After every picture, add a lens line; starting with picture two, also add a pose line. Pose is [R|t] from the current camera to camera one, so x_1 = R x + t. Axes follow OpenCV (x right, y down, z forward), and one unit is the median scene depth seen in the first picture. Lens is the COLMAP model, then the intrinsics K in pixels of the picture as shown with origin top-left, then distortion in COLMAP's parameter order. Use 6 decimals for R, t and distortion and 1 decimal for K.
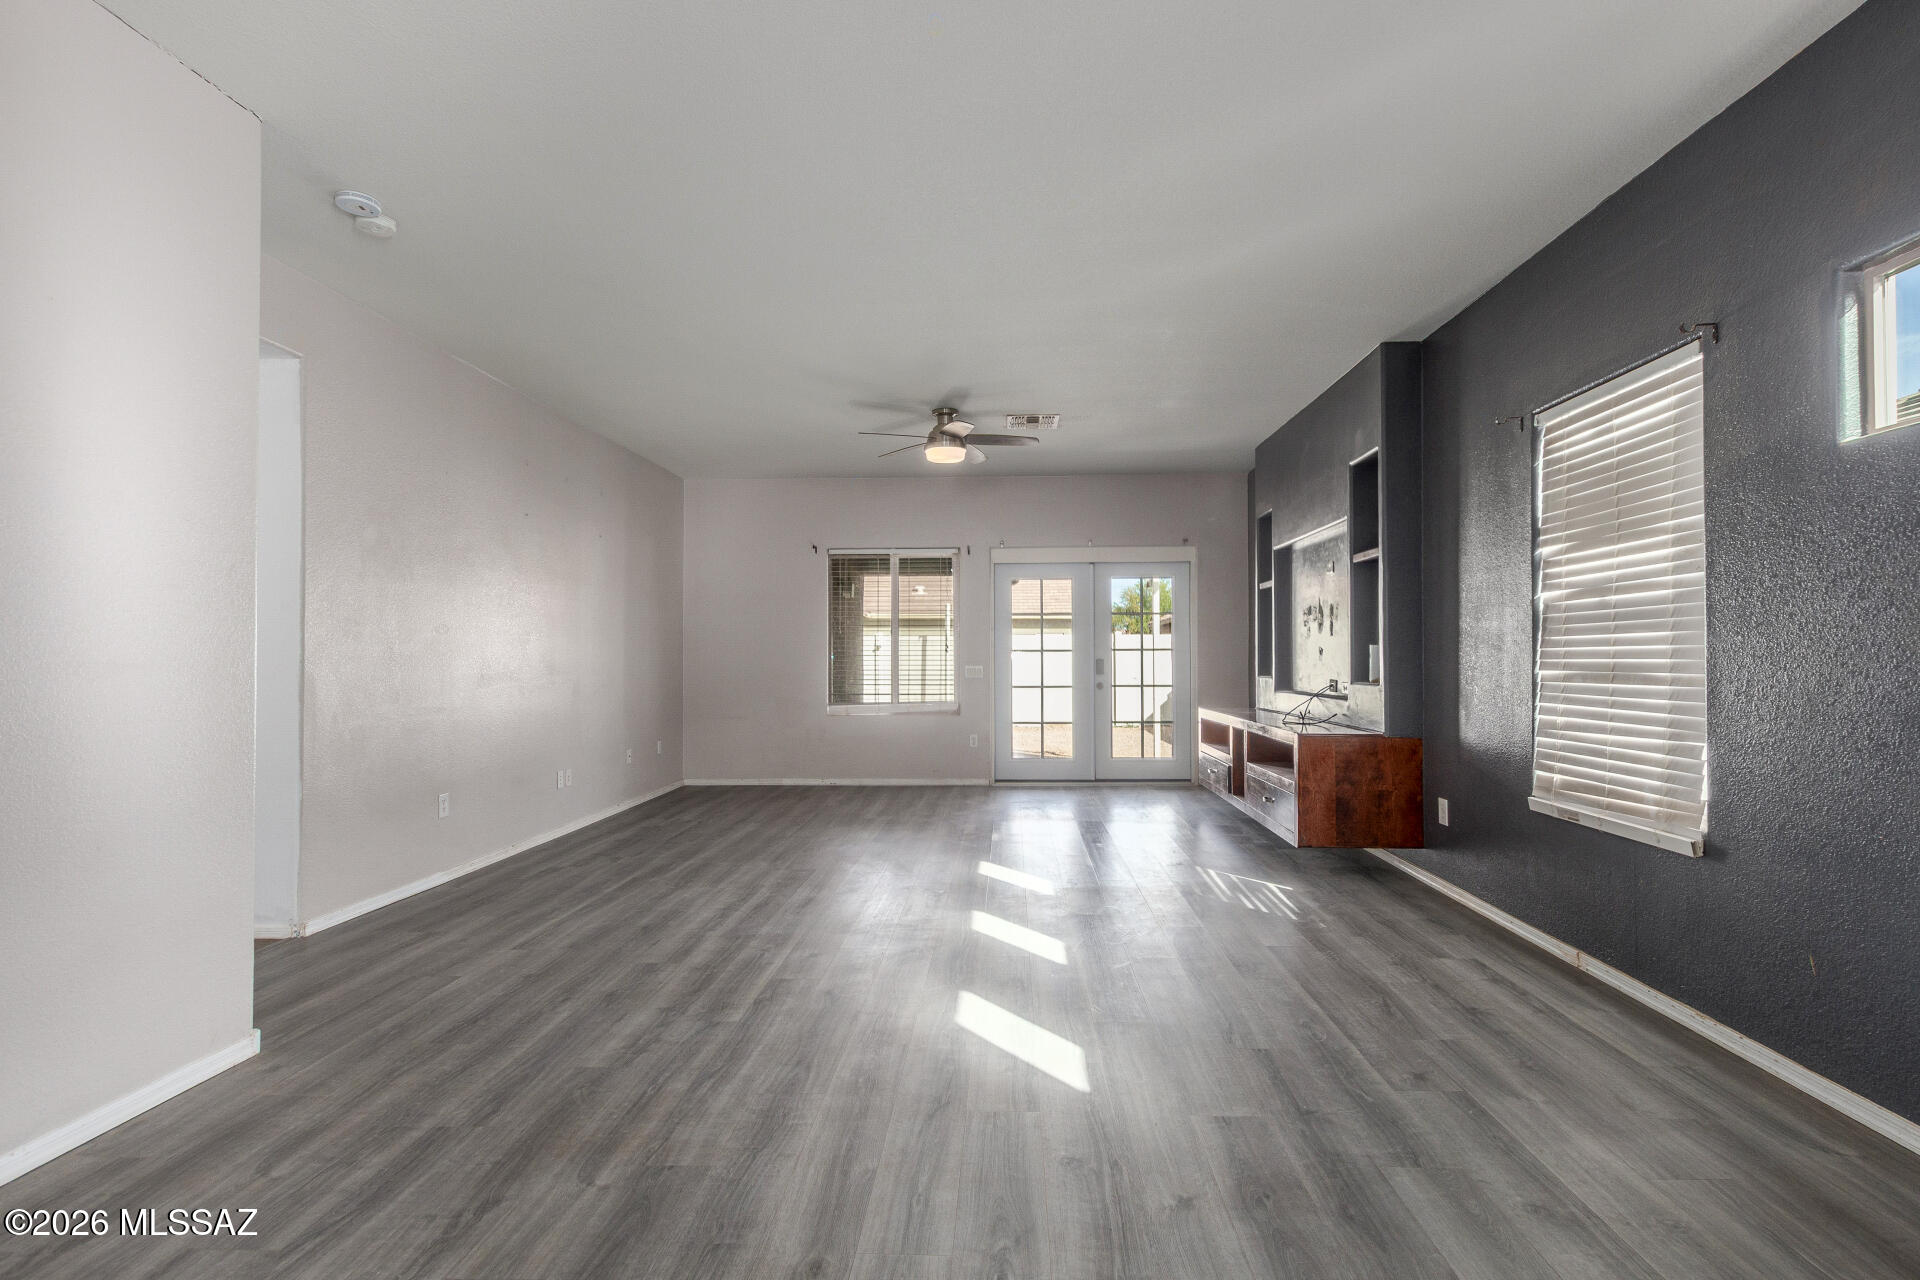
lens RADIAL K [[908.3, 0, 960.0], [0, 908.3, 640.0], [0, 0, 1]] dist [-0.001881, -0.000318]
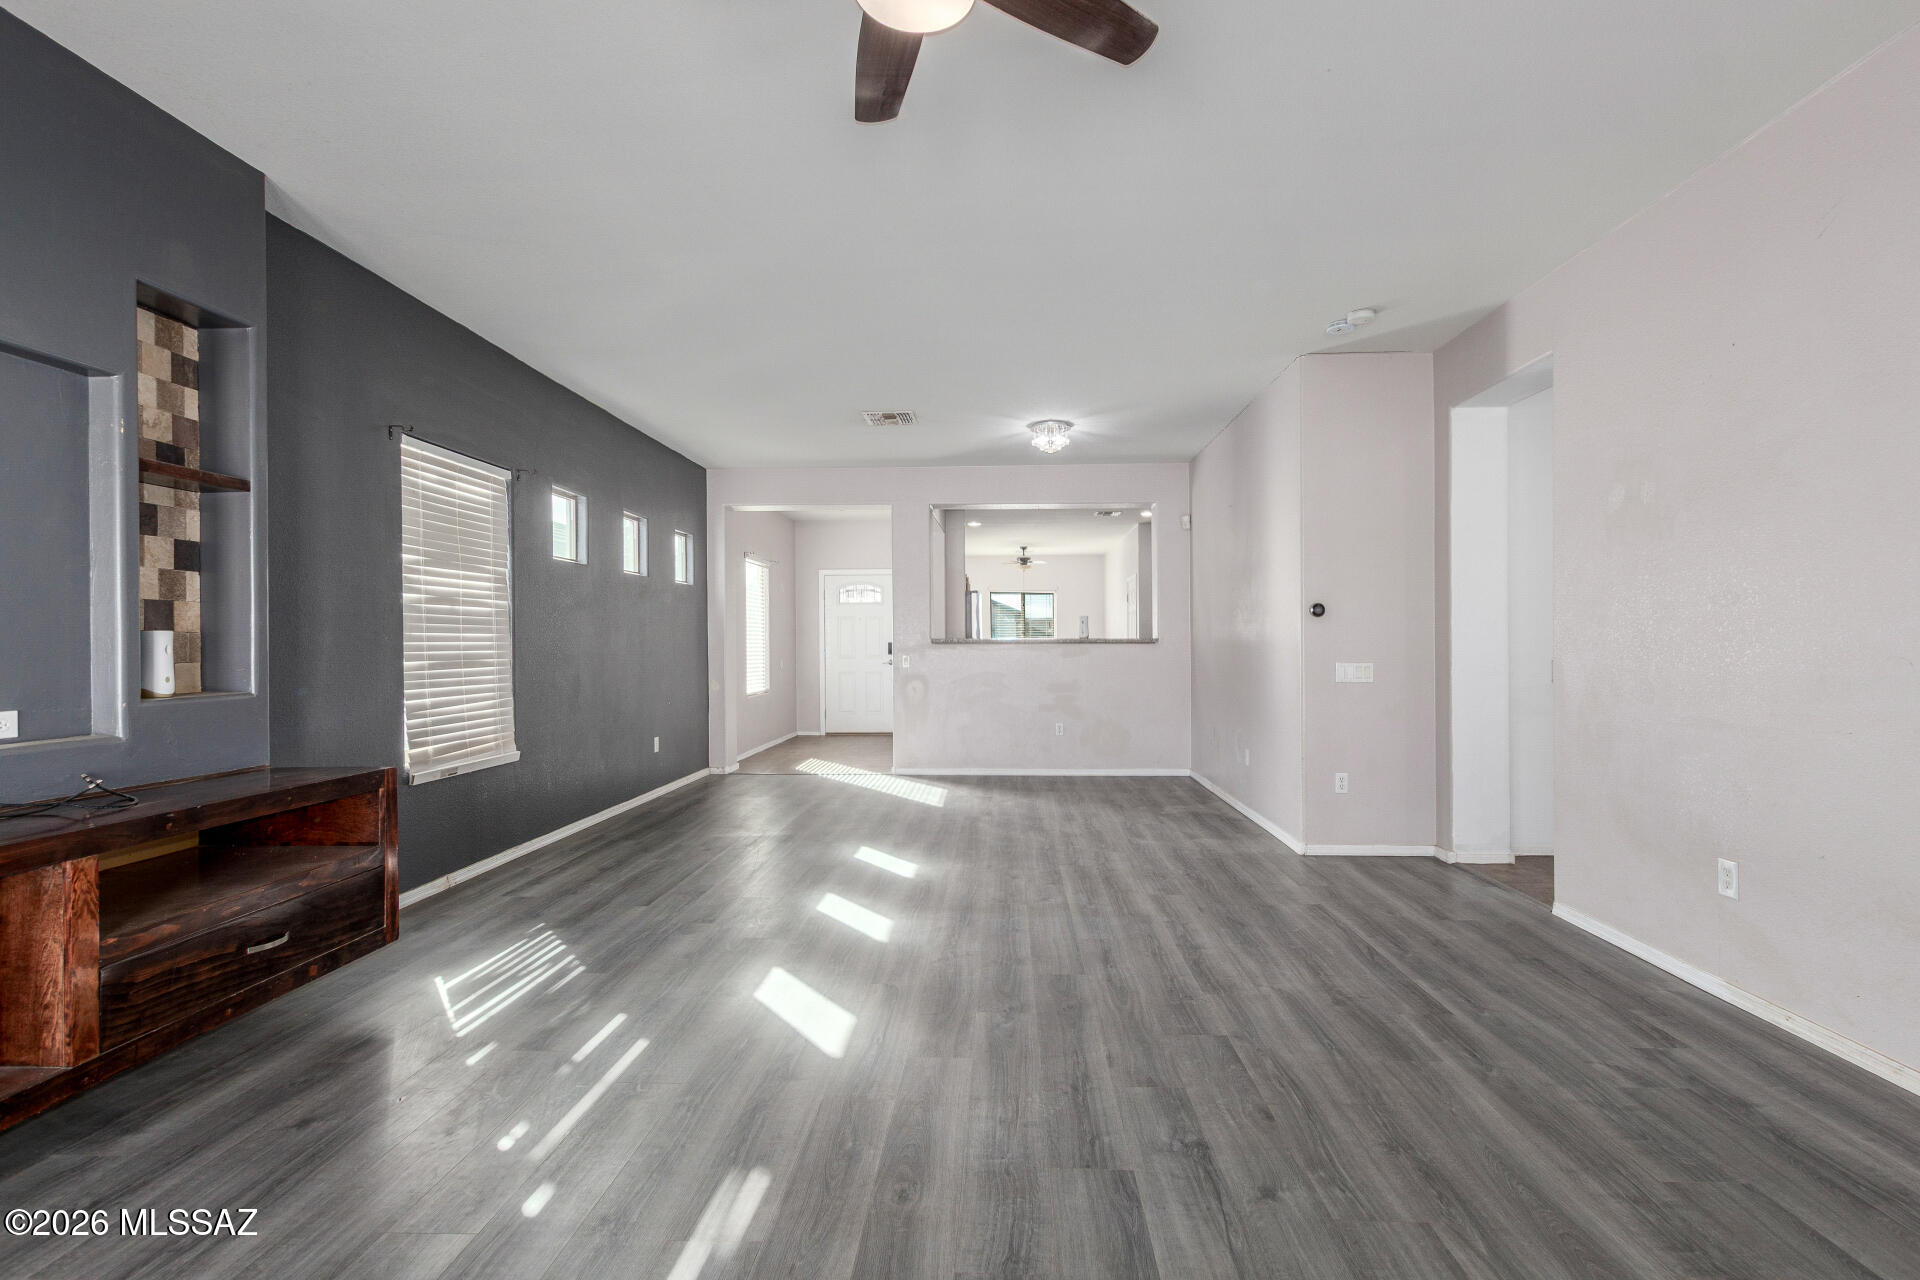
lens RADIAL K [[934.2, 0, 987.0], [0, 934.2, 646.1], [0, 0, 1]] dist [0.008009, -0.000193]
pose [[-0.999502, 0.005842, -0.031001, -0.051160], [0.006401, 0.999818, -0.017968, 0.041190], [0.030891, -0.018157, -0.999358, 2.285367]]
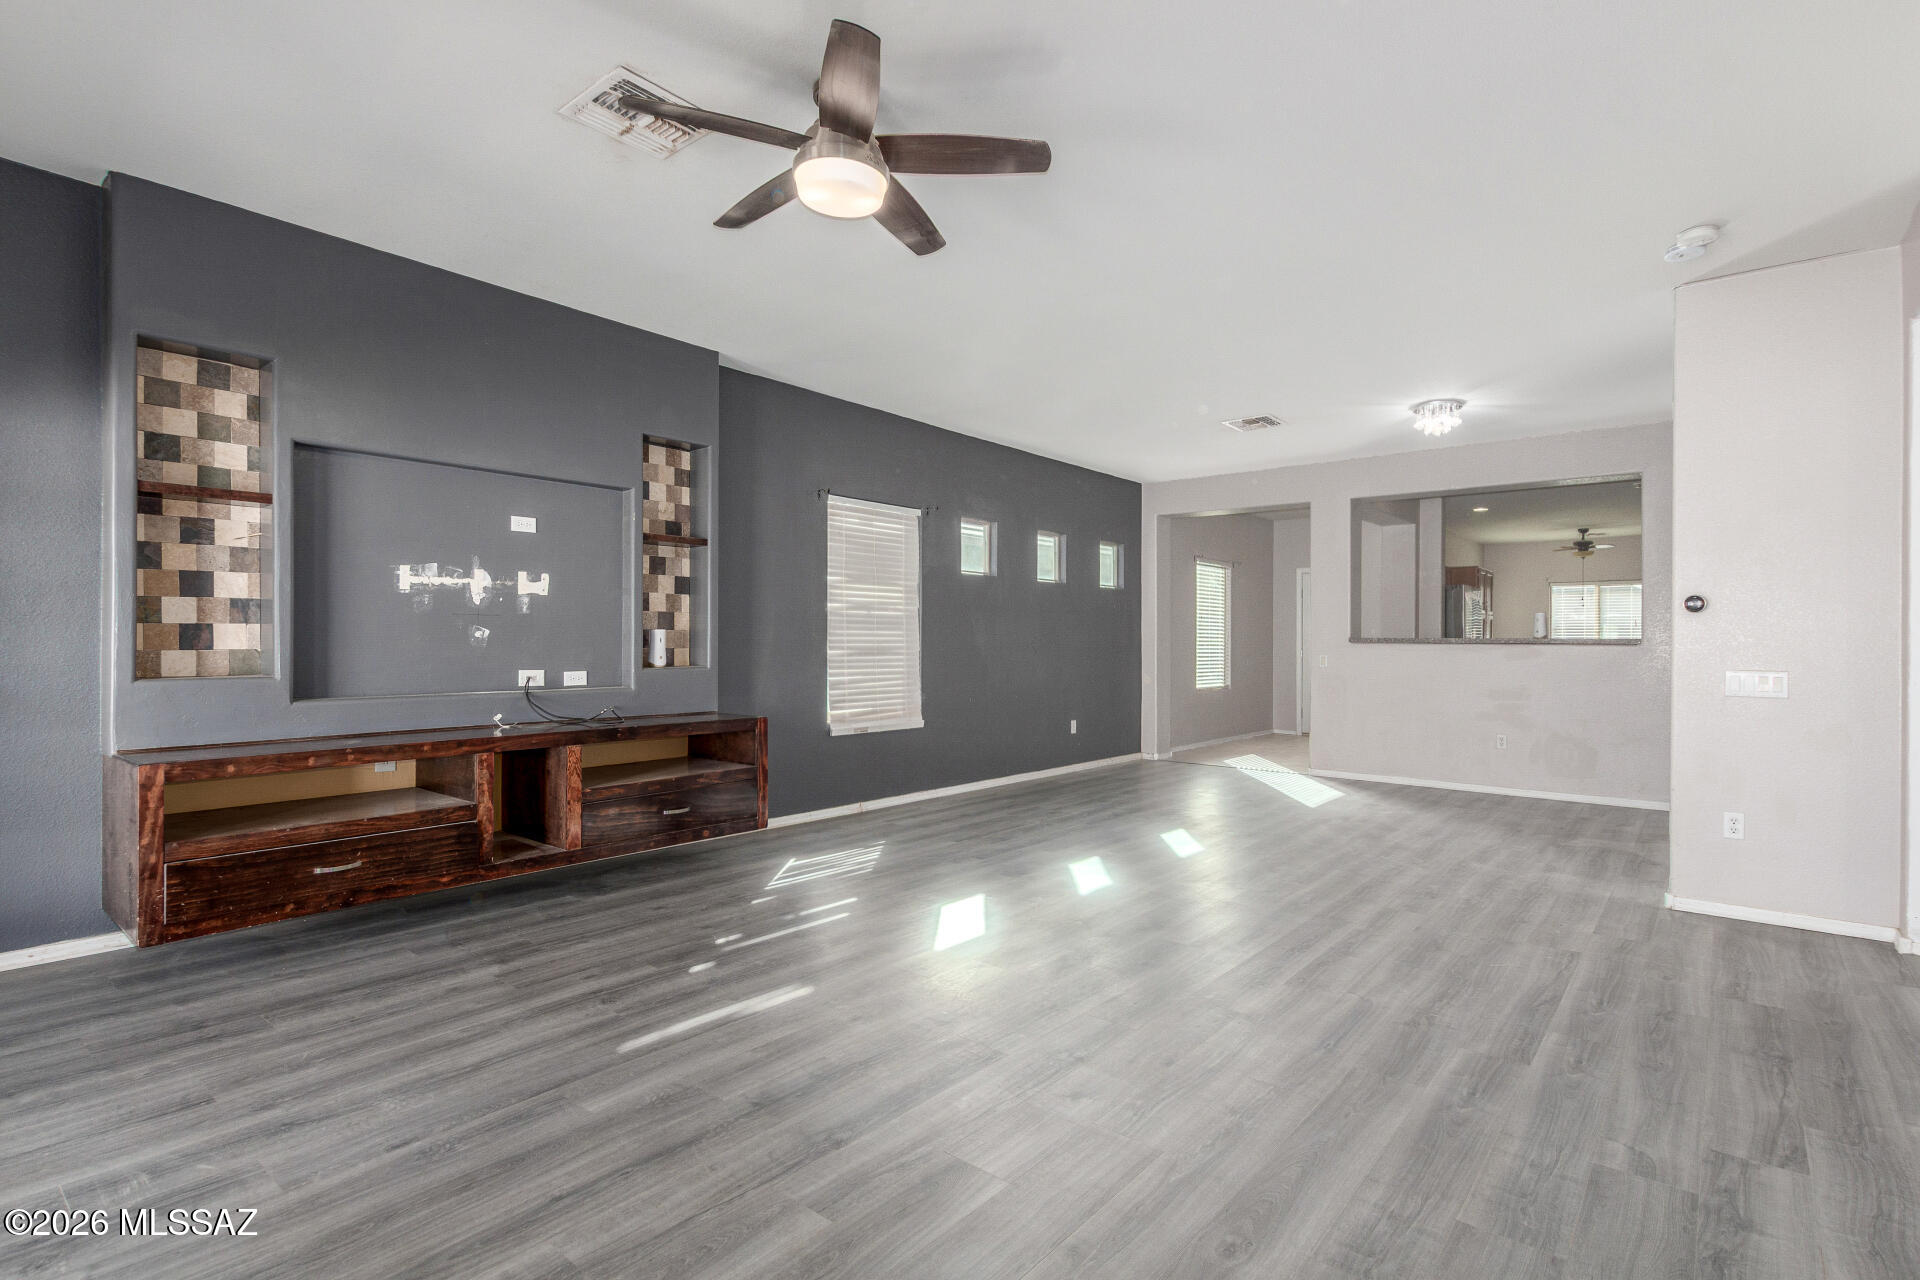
lens RADIAL K [[945.6, 0, 960.0], [0, 945.6, 640.0], [0, 0, 1]] dist [0.003353, -0.000273]
pose [[-0.804133, -0.002517, 0.594444, -0.596649], [-0.016937, 0.999682, -0.018678, 0.044042], [-0.594208, -0.025088, -0.803920, 2.334574]]
